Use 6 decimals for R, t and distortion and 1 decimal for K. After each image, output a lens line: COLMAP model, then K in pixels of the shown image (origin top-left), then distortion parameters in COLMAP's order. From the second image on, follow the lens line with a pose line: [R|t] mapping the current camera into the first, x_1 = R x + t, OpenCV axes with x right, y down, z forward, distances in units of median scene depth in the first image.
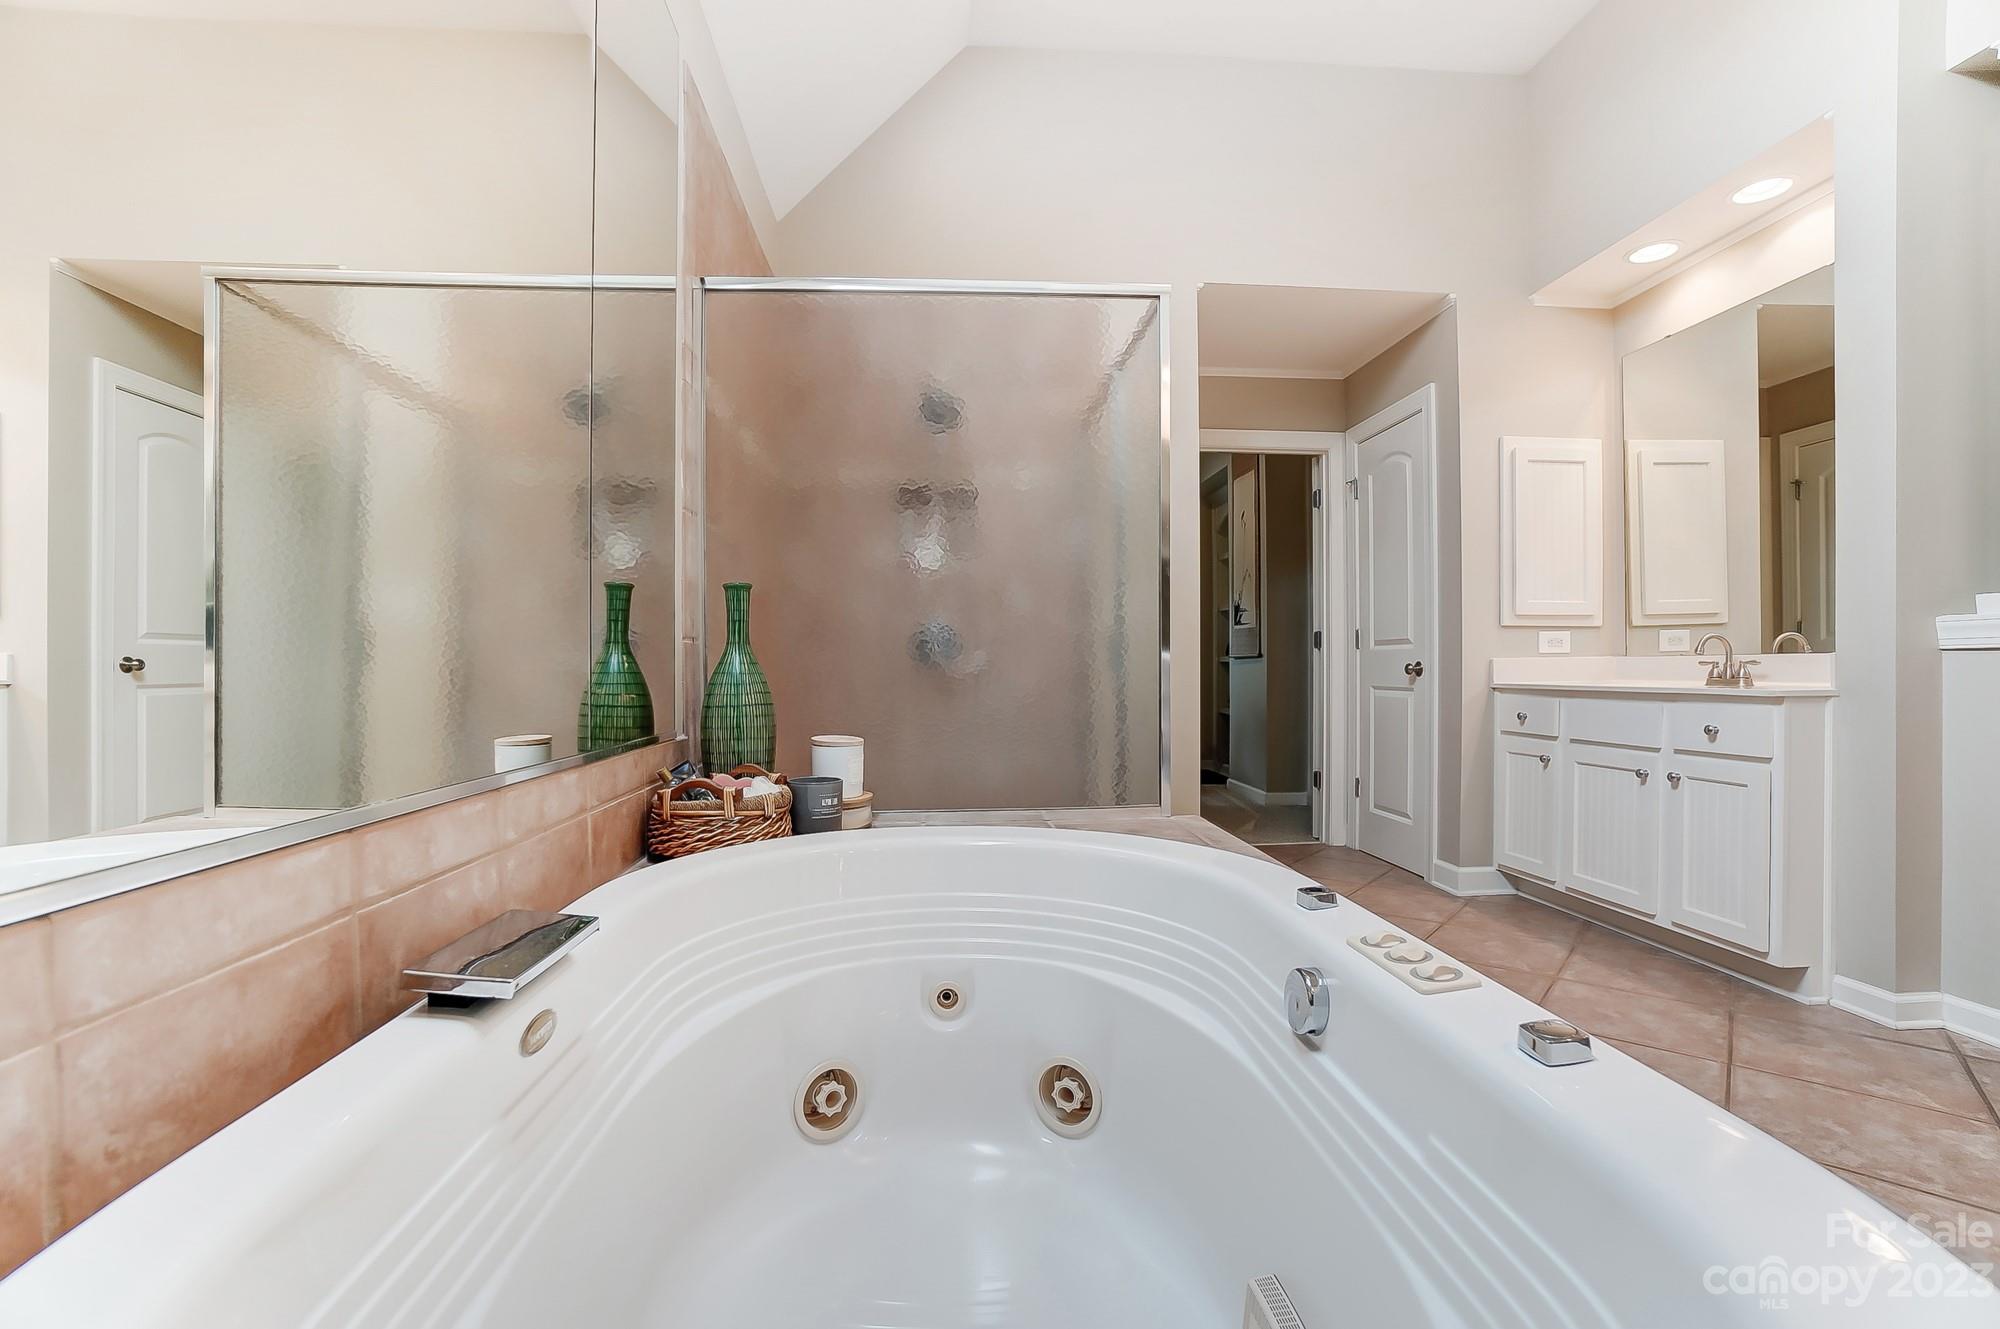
lens RADIAL K [[896.4, 0, 1000.0], [0, 896.4, 664.5], [0, 0, 1]] dist [-0.054056, 0.024893]
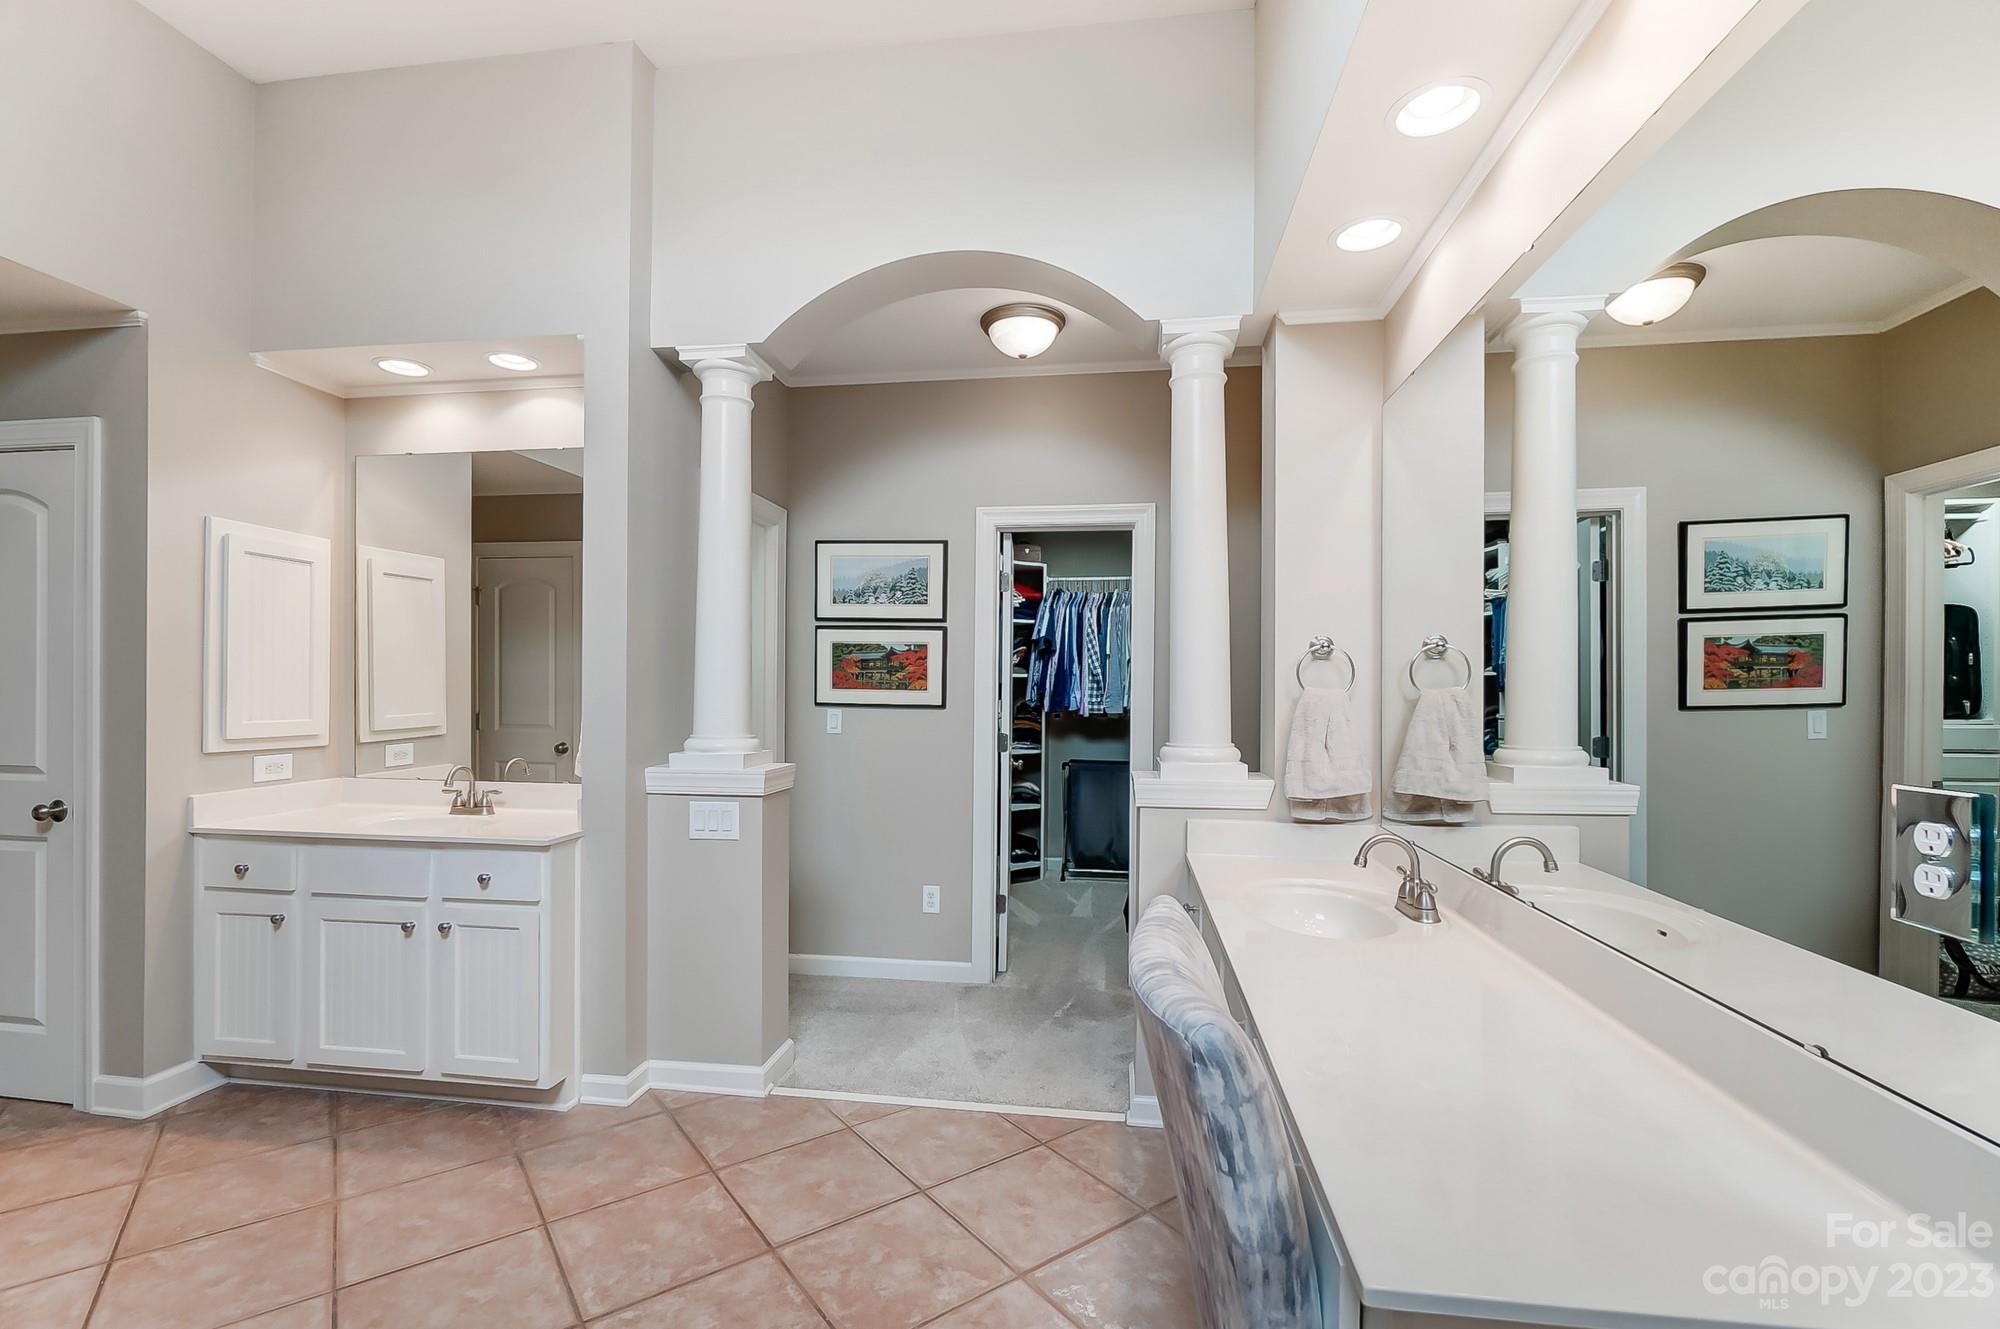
lens RADIAL K [[870.1, 0, 990.2], [0, 870.1, 672.2], [0, 0, 1]] dist [-0.015188, 0.000004]
pose [[0.209465, 0.010729, 0.977757, -0.049119], [-0.006160, 0.999934, -0.009652, -0.127249], [-0.977797, -0.004001, 0.209517, 0.158313]]
